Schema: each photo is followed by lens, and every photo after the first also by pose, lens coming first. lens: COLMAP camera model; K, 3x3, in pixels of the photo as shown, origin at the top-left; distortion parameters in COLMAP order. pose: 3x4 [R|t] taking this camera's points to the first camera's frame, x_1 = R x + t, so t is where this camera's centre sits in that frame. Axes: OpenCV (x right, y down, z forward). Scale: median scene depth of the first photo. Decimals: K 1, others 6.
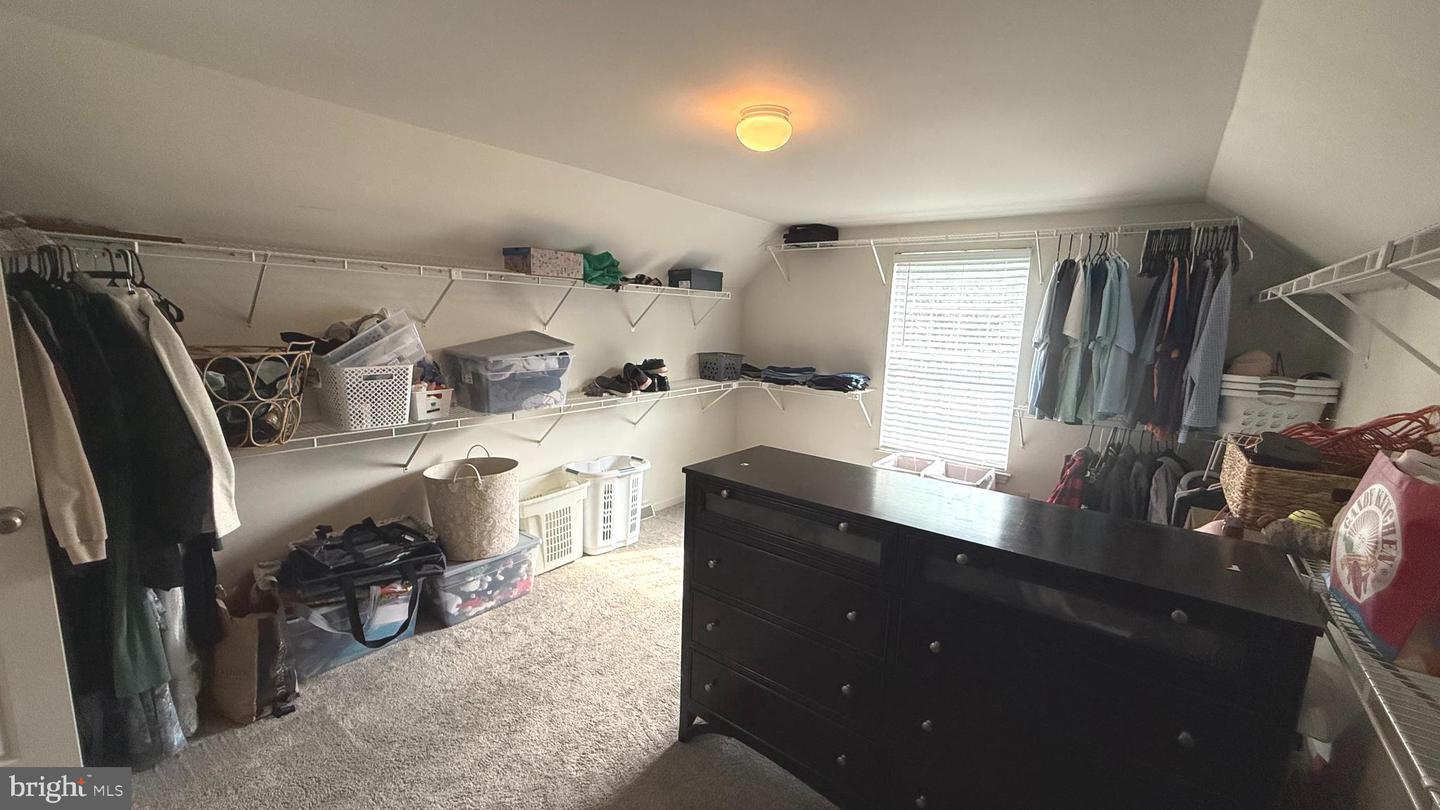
lens RADIAL K [[573.4, 0, 718.5], [0, 573.4, 407.1], [0, 0, 1]] dist [0.000564, 0.000316]
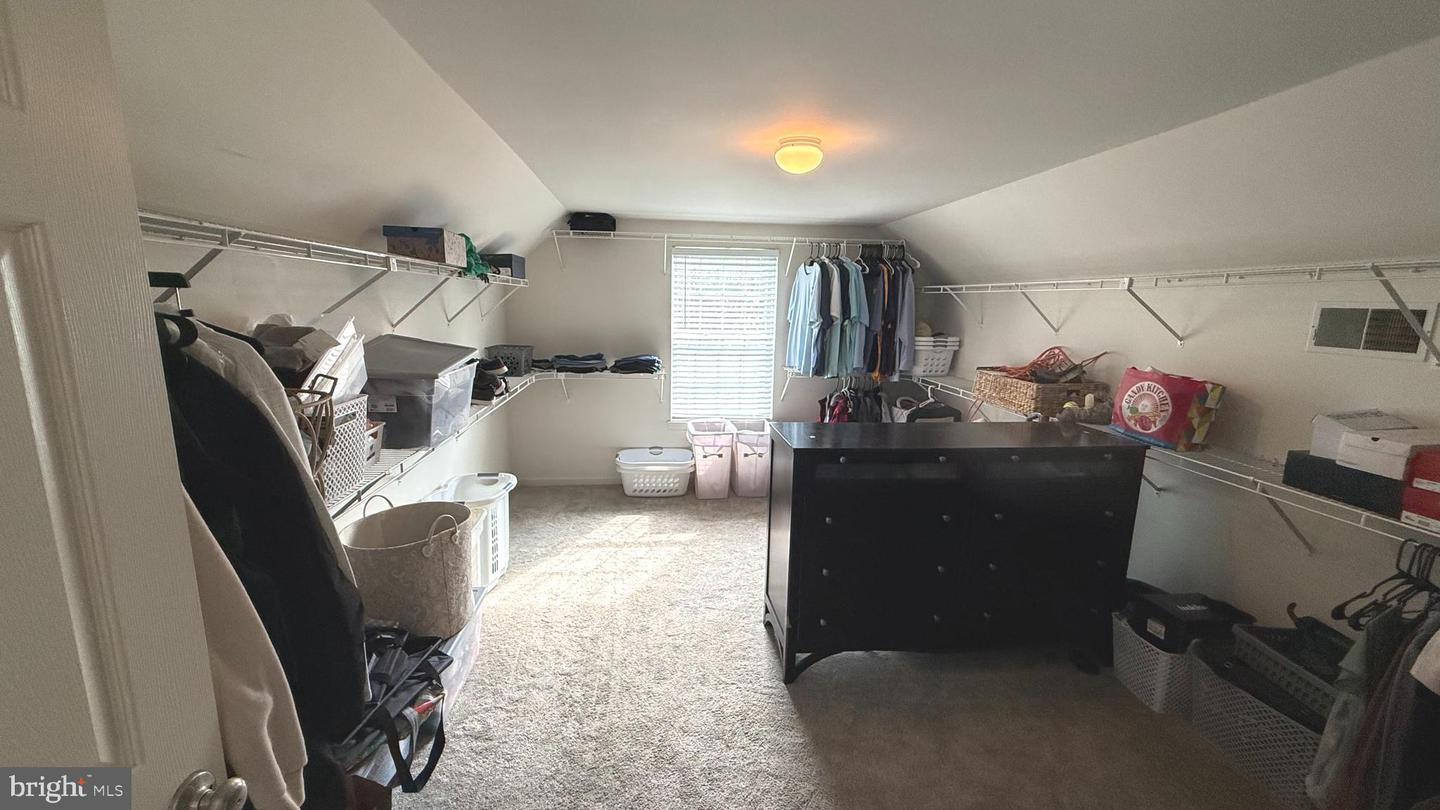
lens RADIAL K [[573.4, 0, 716.4], [0, 573.4, 405.7], [0, 0, 1]] dist [0.000564, 0.000316]
pose [[0.718960, -0.143351, 0.680108, -0.603744], [0.115898, 0.989527, 0.086050, -0.061307], [-0.685320, 0.016957, 0.728044, 0.169985]]
